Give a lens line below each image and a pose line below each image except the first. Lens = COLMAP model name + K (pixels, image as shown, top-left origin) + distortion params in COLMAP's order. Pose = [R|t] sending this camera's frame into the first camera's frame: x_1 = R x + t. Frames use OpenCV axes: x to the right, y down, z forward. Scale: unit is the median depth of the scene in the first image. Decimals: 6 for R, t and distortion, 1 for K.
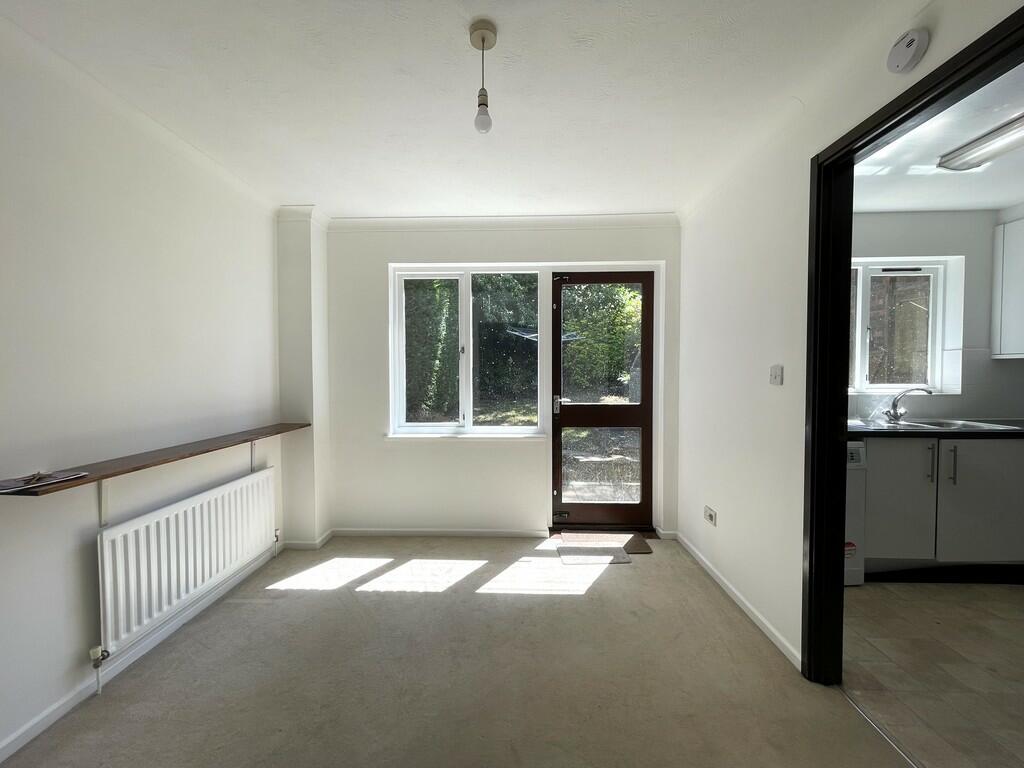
lens RADIAL K [[413.3, 0, 501.9], [0, 413.3, 382.6], [0, 0, 1]] dist [-0.001795, 0.000111]
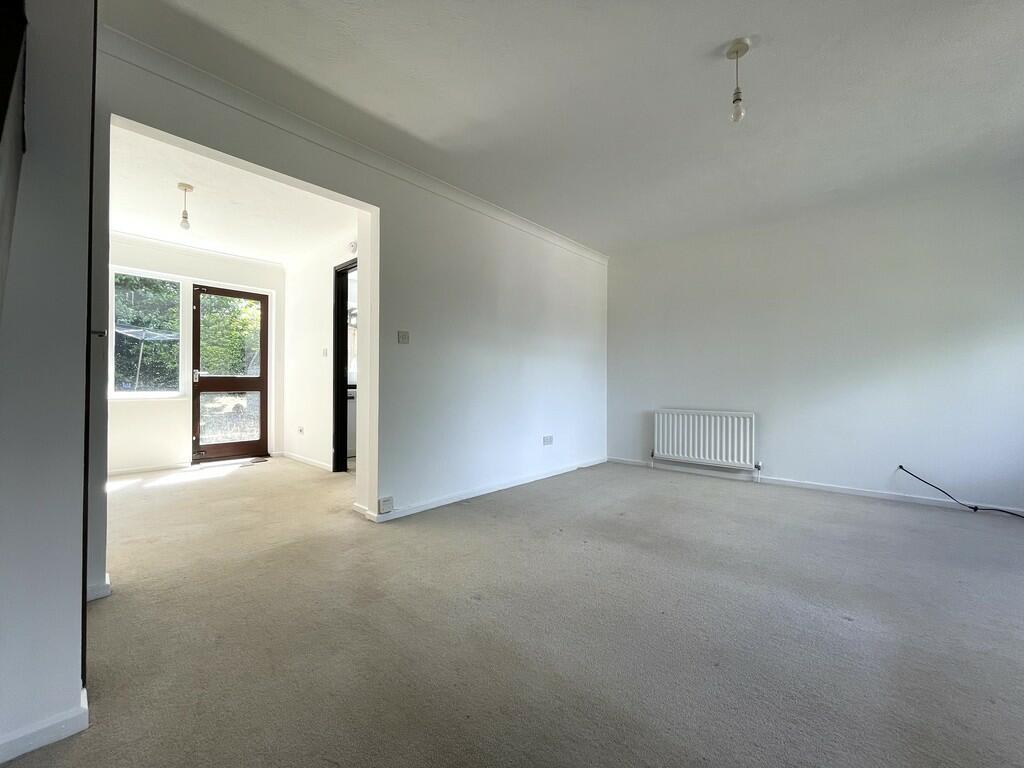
lens RADIAL K [[413.3, 0, 501.9], [0, 413.3, 382.6], [0, 0, 1]] dist [-0.001795, 0.000111]
pose [[0.652033, 0.008628, 0.758141, -0.283897], [0.018873, 0.999441, -0.027606, 0.147257], [-0.757955, 0.032309, 0.651506, -0.803755]]
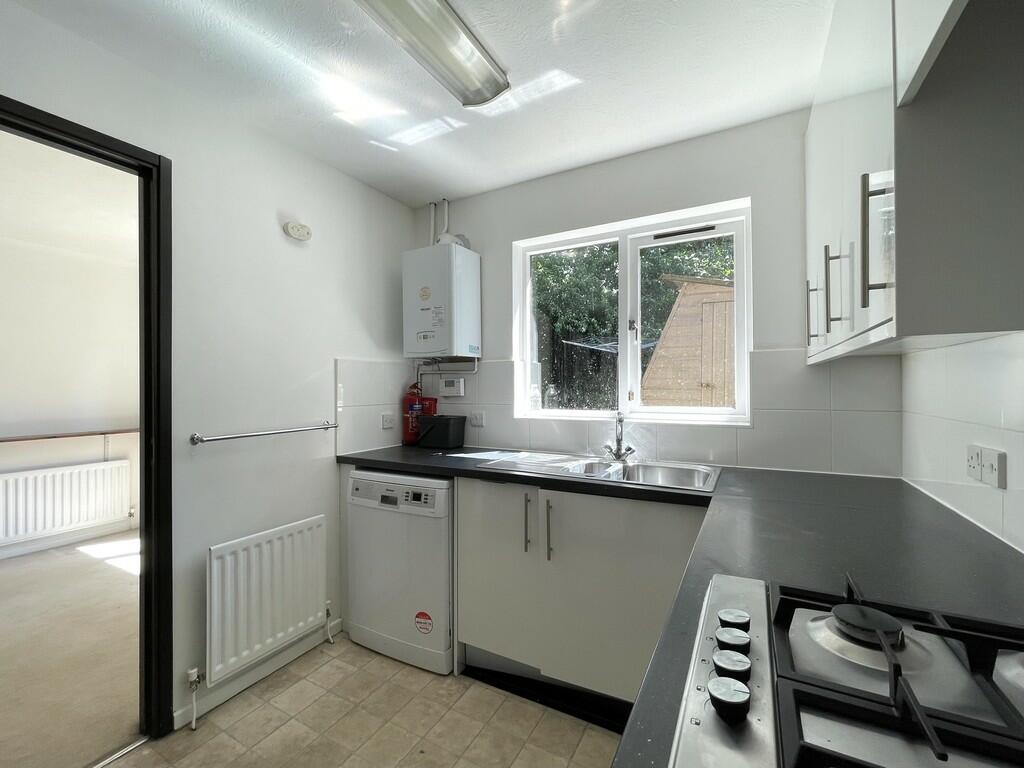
lens RADIAL K [[443.0, 0, 512.0], [0, 443.0, 384.0], [0, 0, 1]] dist [-0.000929, -0.000153]
pose [[0.892929, -0.001674, -0.450195, 1.082193], [-0.012715, 0.999500, -0.028935, -0.009218], [0.450018, 0.031561, 0.892461, 0.266385]]
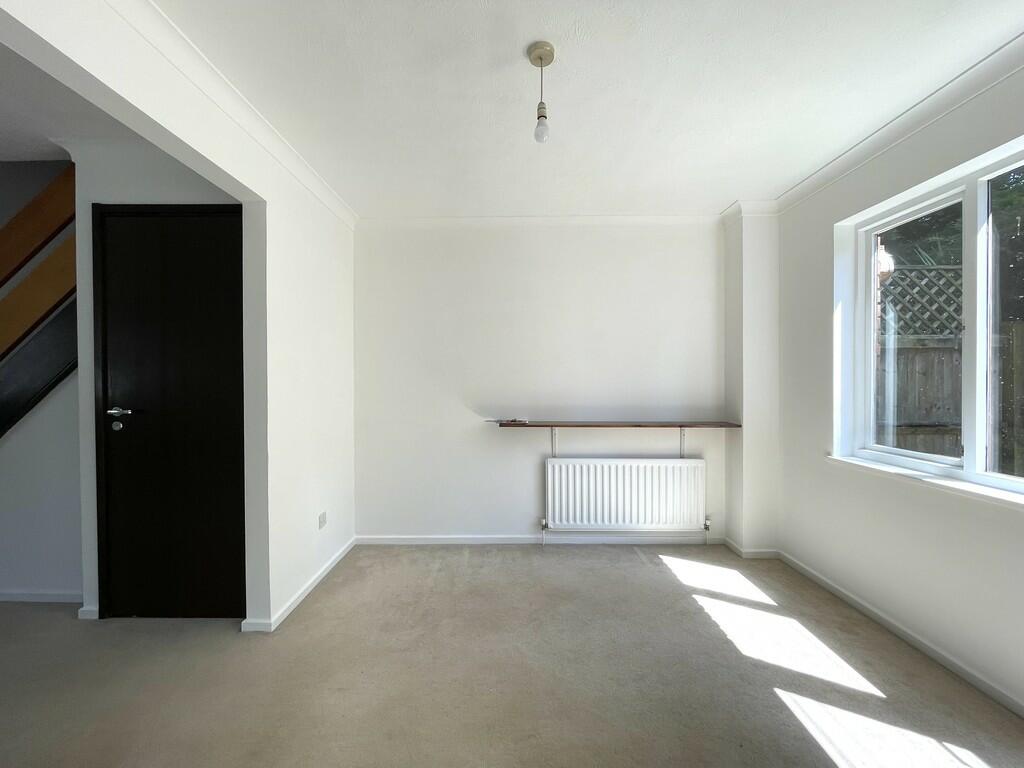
lens RADIAL K [[413.3, 0, 501.9], [0, 413.3, 382.6], [0, 0, 1]] dist [-0.001795, 0.000111]
pose [[0.030234, 0.012667, -0.999463, 0.469219], [-0.029346, 0.999500, 0.011780, 0.006394], [0.999112, 0.028974, 0.030591, 0.402580]]
